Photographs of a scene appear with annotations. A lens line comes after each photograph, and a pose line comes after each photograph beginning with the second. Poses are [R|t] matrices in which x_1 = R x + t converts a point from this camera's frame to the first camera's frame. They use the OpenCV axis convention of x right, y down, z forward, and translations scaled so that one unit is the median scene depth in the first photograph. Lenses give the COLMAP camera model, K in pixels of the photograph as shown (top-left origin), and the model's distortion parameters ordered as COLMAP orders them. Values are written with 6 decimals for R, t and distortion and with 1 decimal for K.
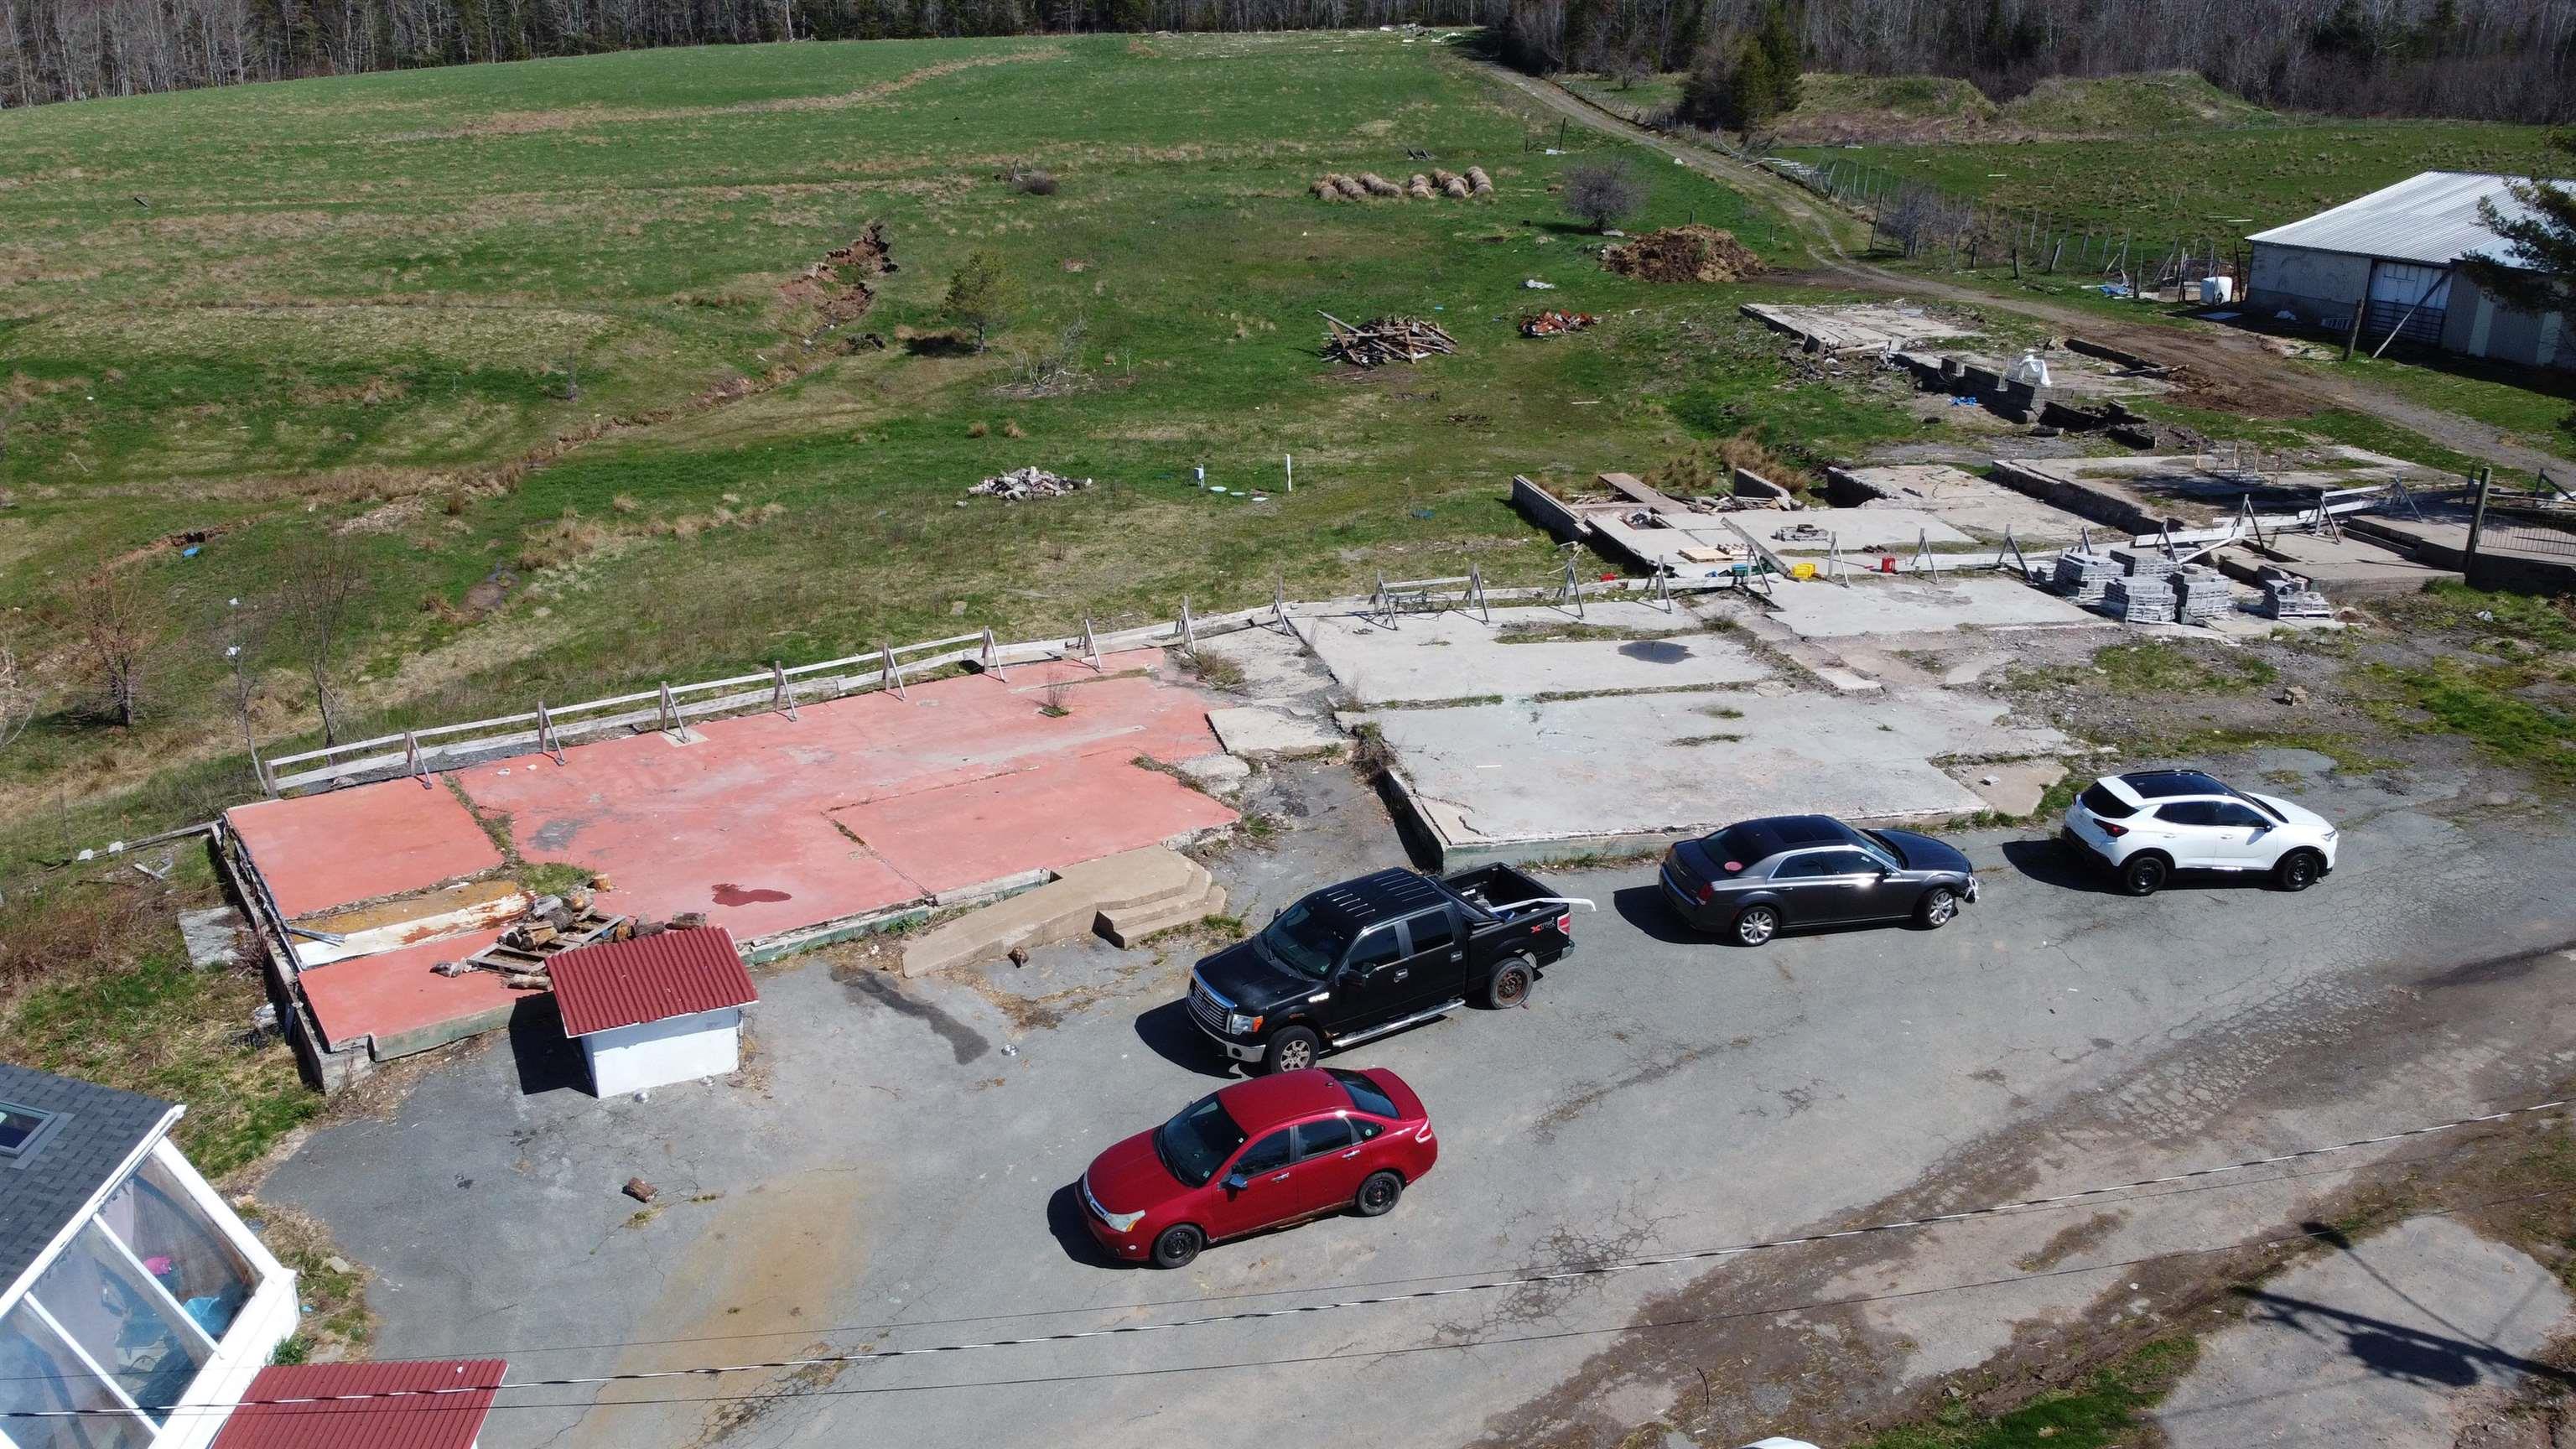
lens RADIAL K [[1948.0, 0, 1284.5], [0, 1948.0, 730.6], [0, 0, 1]] dist [0.002314, -0.003301]
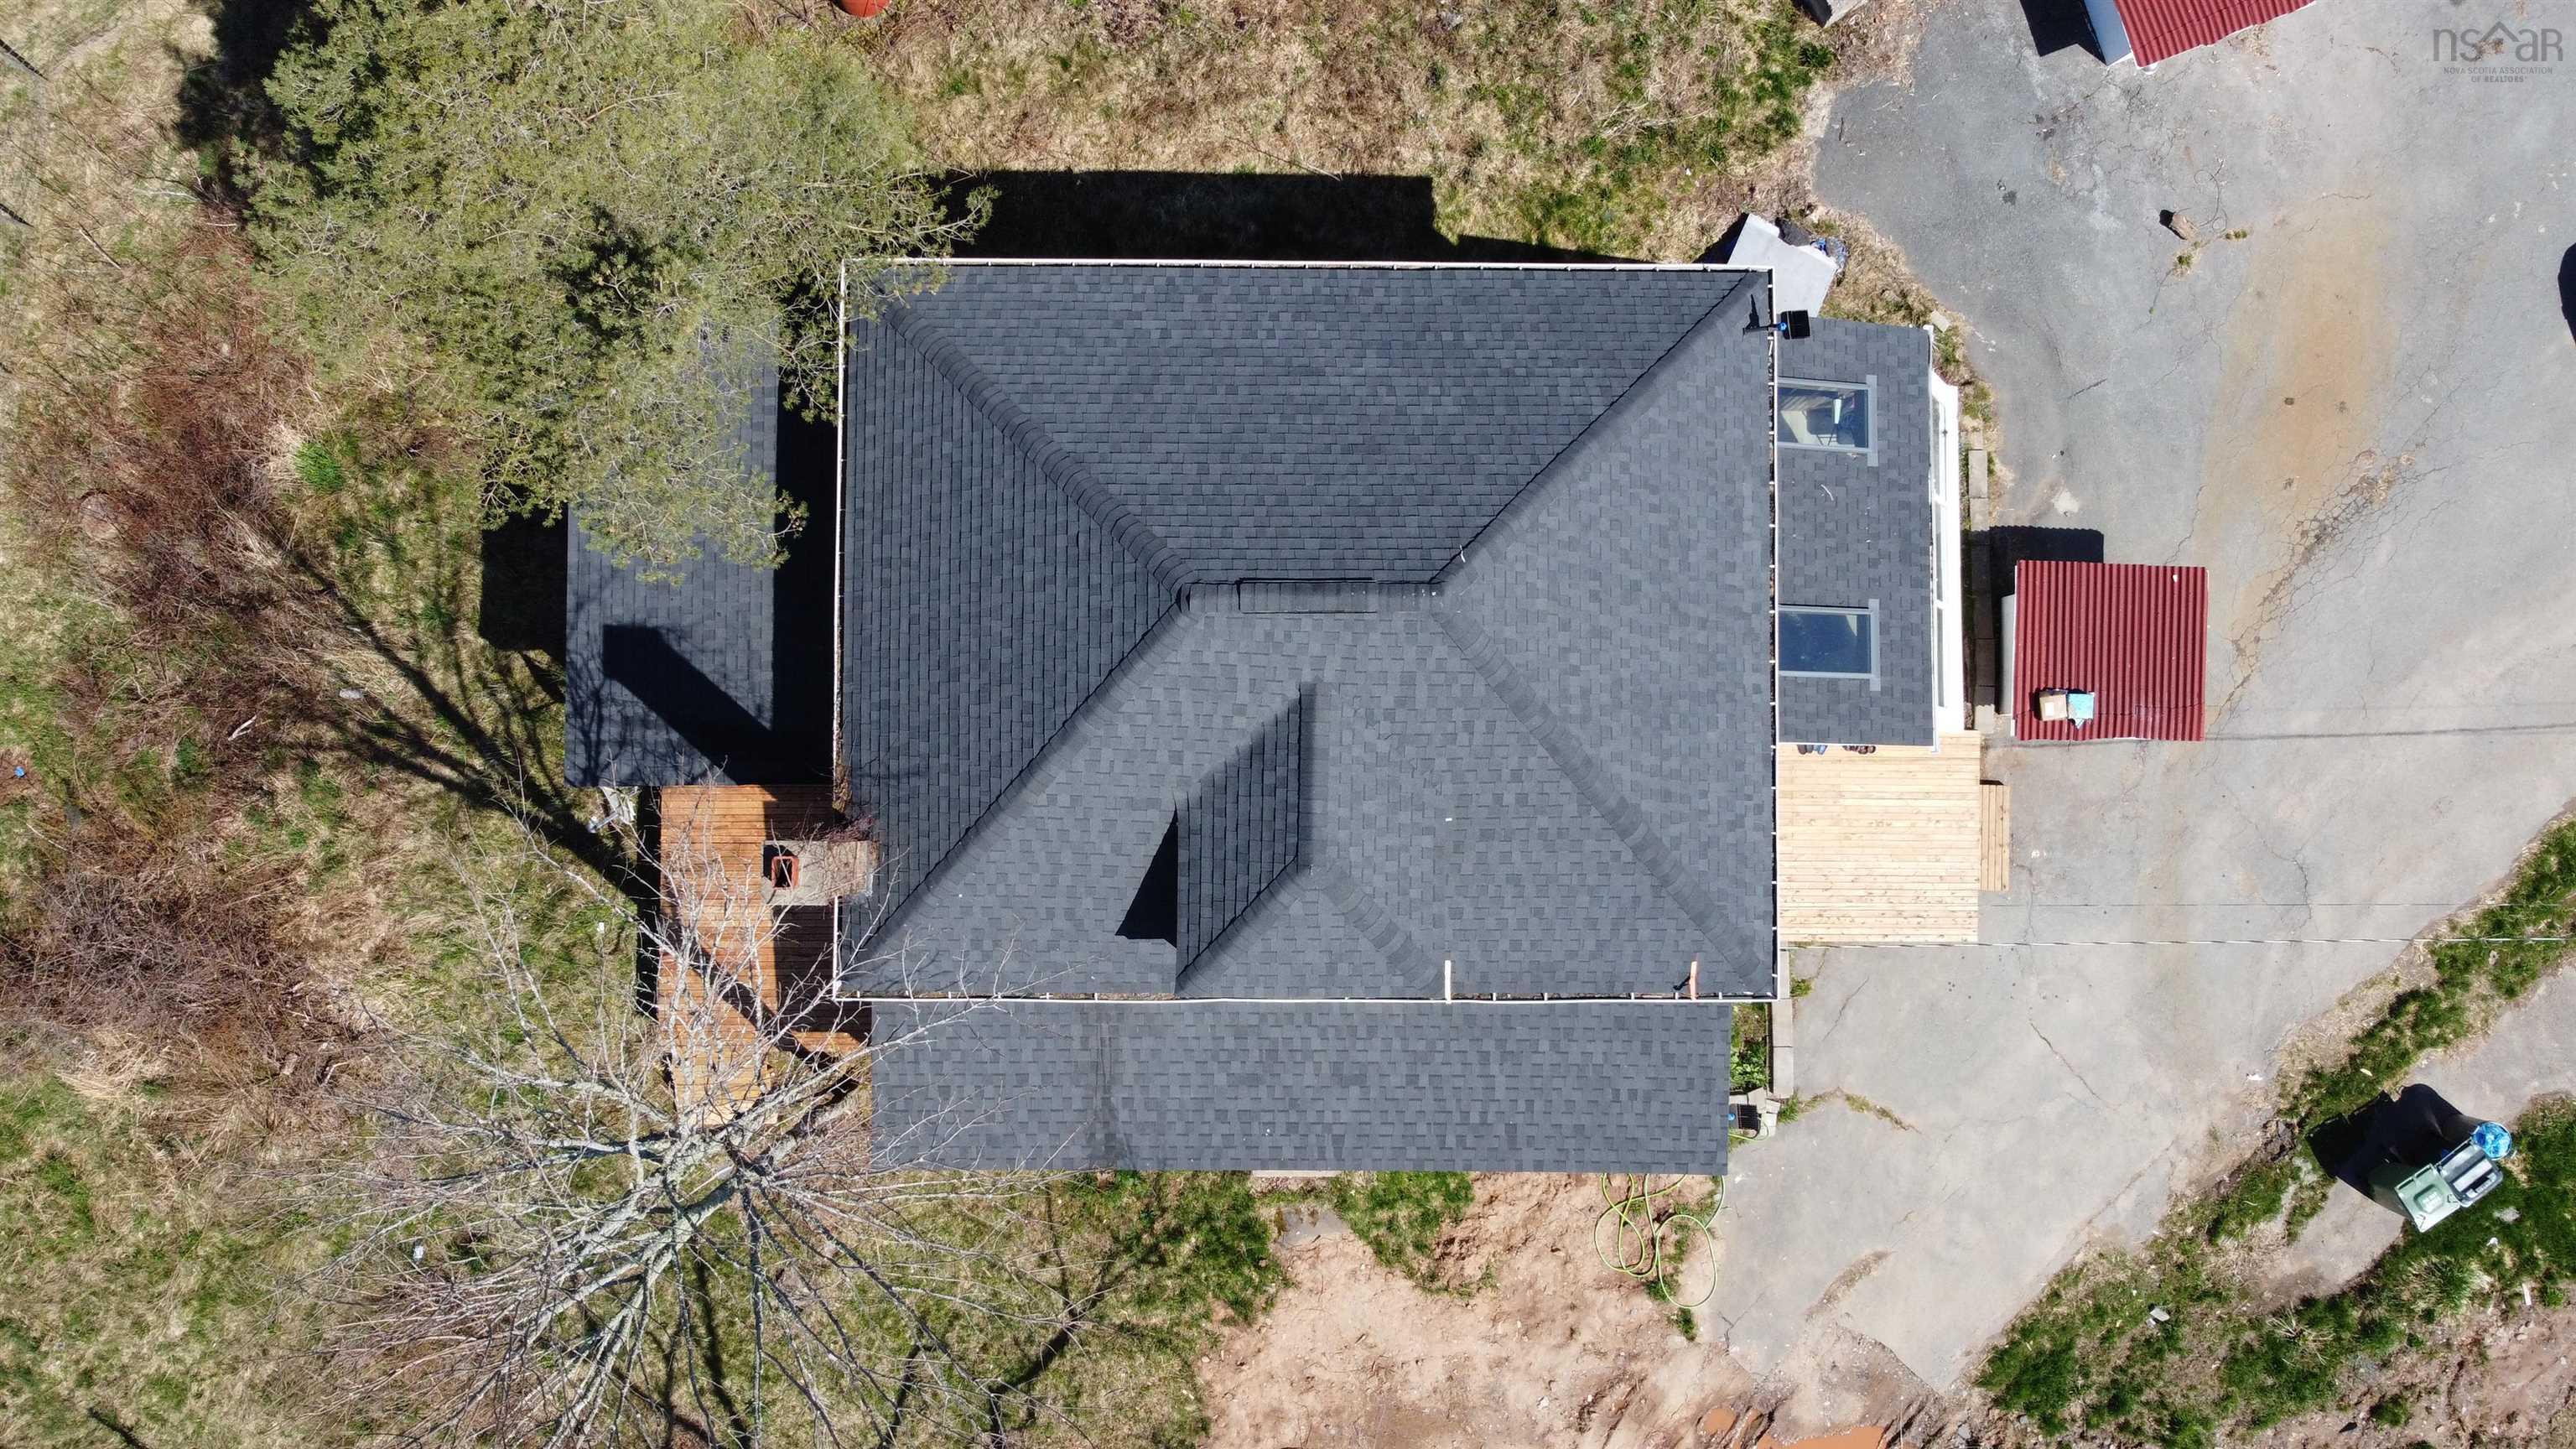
lens RADIAL K [[1948.0, 0, 1284.5], [0, 1948.0, 730.6], [0, 0, 1]] dist [0.002314, -0.003301]
pose [[0.995797, 0.091516, -0.003531, -0.598853], [-0.030563, 0.368408, 0.929162, -0.481920], [0.086334, -0.925149, 0.369656, 0.237306]]
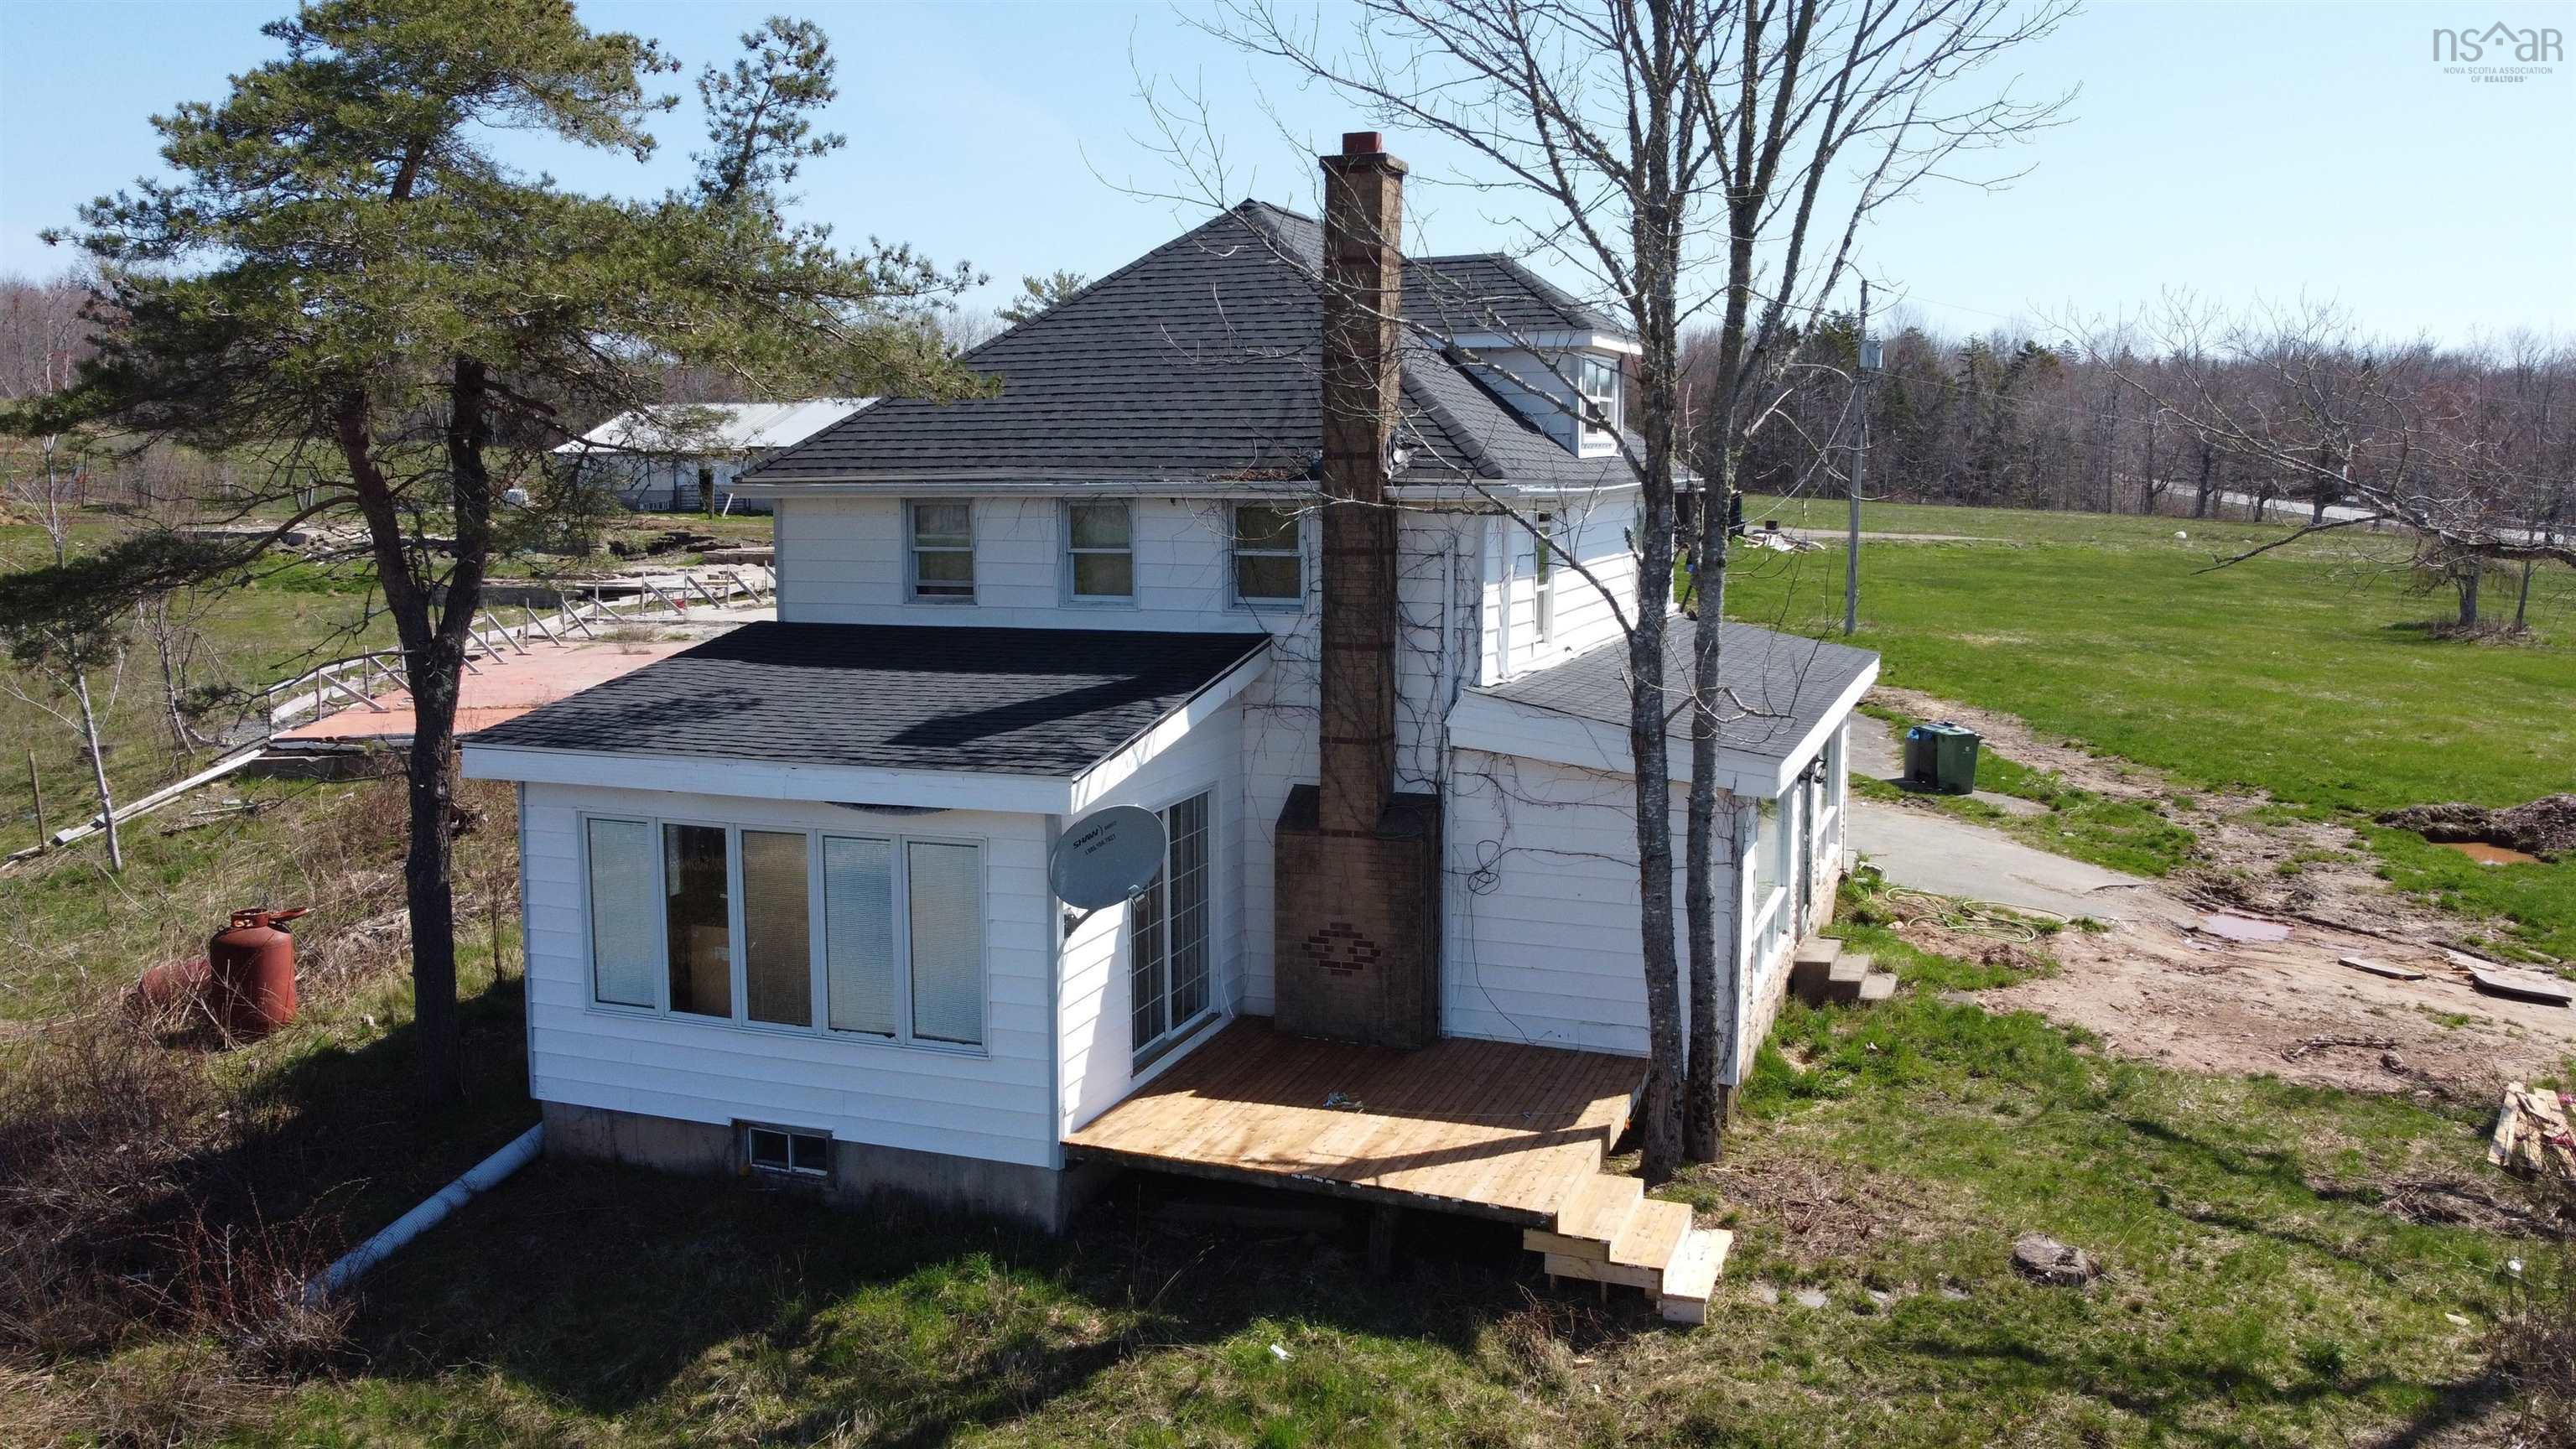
lens RADIAL K [[1948.0, 0, 1284.5], [0, 1948.0, 730.6], [0, 0, 1]] dist [0.002314, -0.003301]
pose [[0.450171, -0.142459, 0.881505, -1.215854], [0.293628, 0.955909, 0.004533, 0.189766], [-0.843285, 0.256794, 0.472152, 0.212150]]
